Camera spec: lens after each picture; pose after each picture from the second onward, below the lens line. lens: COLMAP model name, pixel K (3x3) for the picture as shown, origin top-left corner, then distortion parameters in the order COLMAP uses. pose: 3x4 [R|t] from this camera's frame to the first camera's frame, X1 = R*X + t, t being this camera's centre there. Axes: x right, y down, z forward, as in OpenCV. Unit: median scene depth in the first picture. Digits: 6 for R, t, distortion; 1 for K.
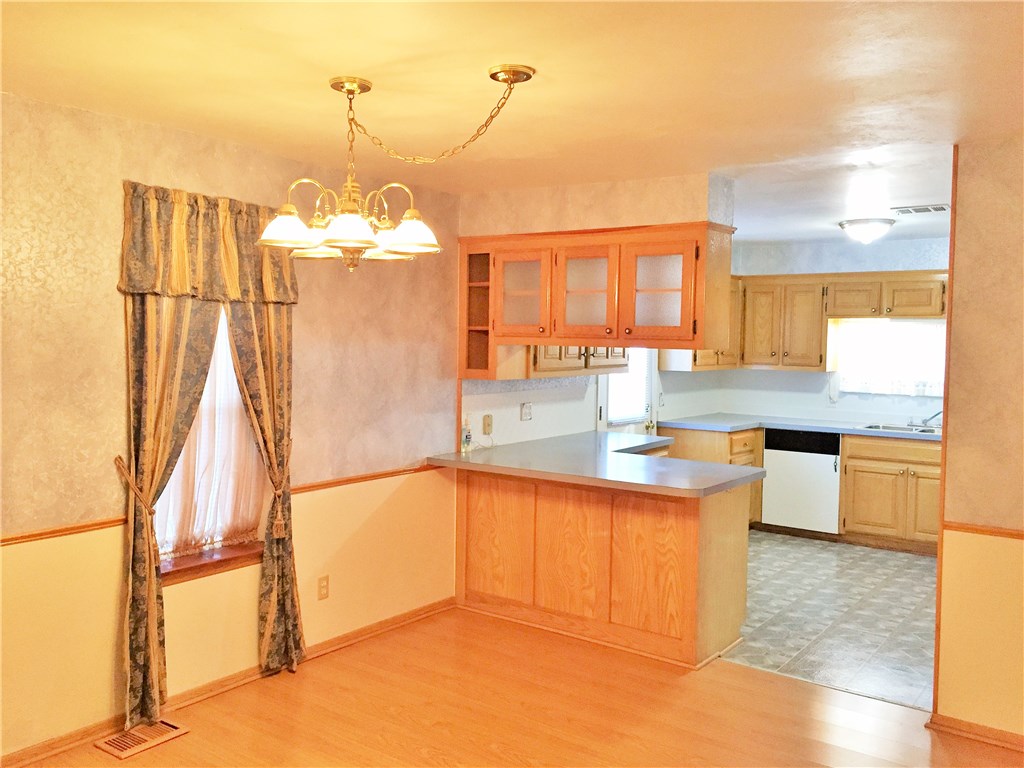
lens RADIAL K [[865.7, 0, 512.0], [0, 865.7, 384.0], [0, 0, 1]] dist [0.010530, 0.004148]
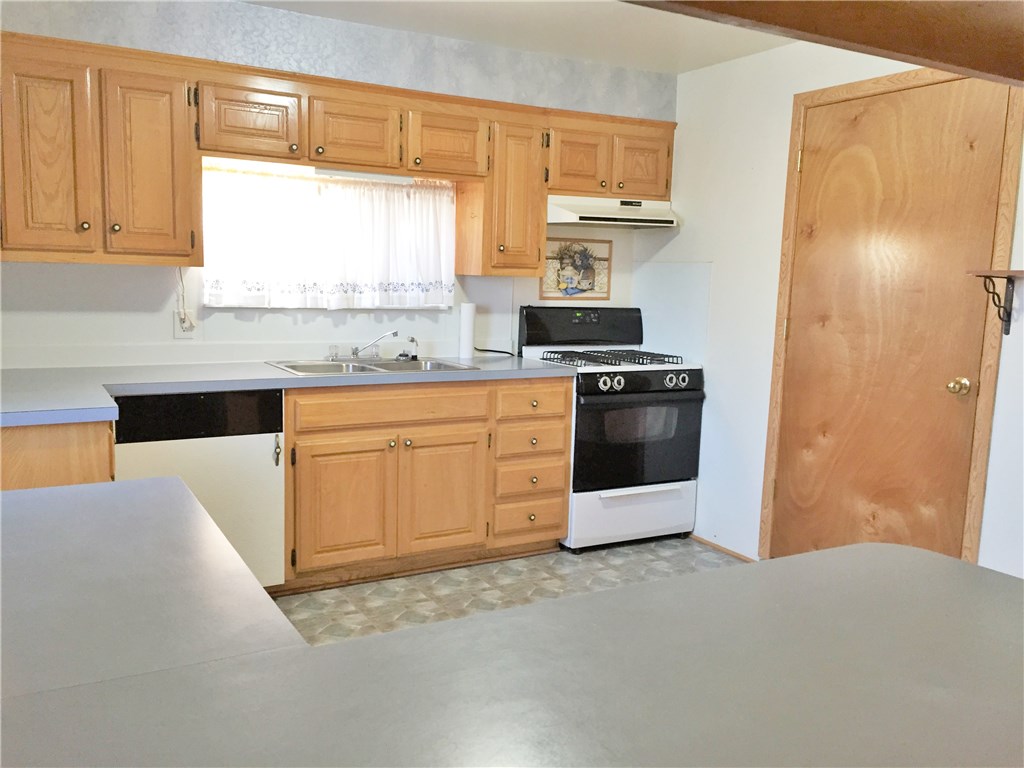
lens RADIAL K [[865.7, 0, 512.0], [0, 865.7, 384.0], [0, 0, 1]] dist [0.010530, 0.004148]
pose [[0.394059, -0.113590, 0.912039, -0.026267], [0.027442, 0.993345, 0.111860, 0.002080], [-0.918676, -0.019051, 0.394553, 0.682398]]
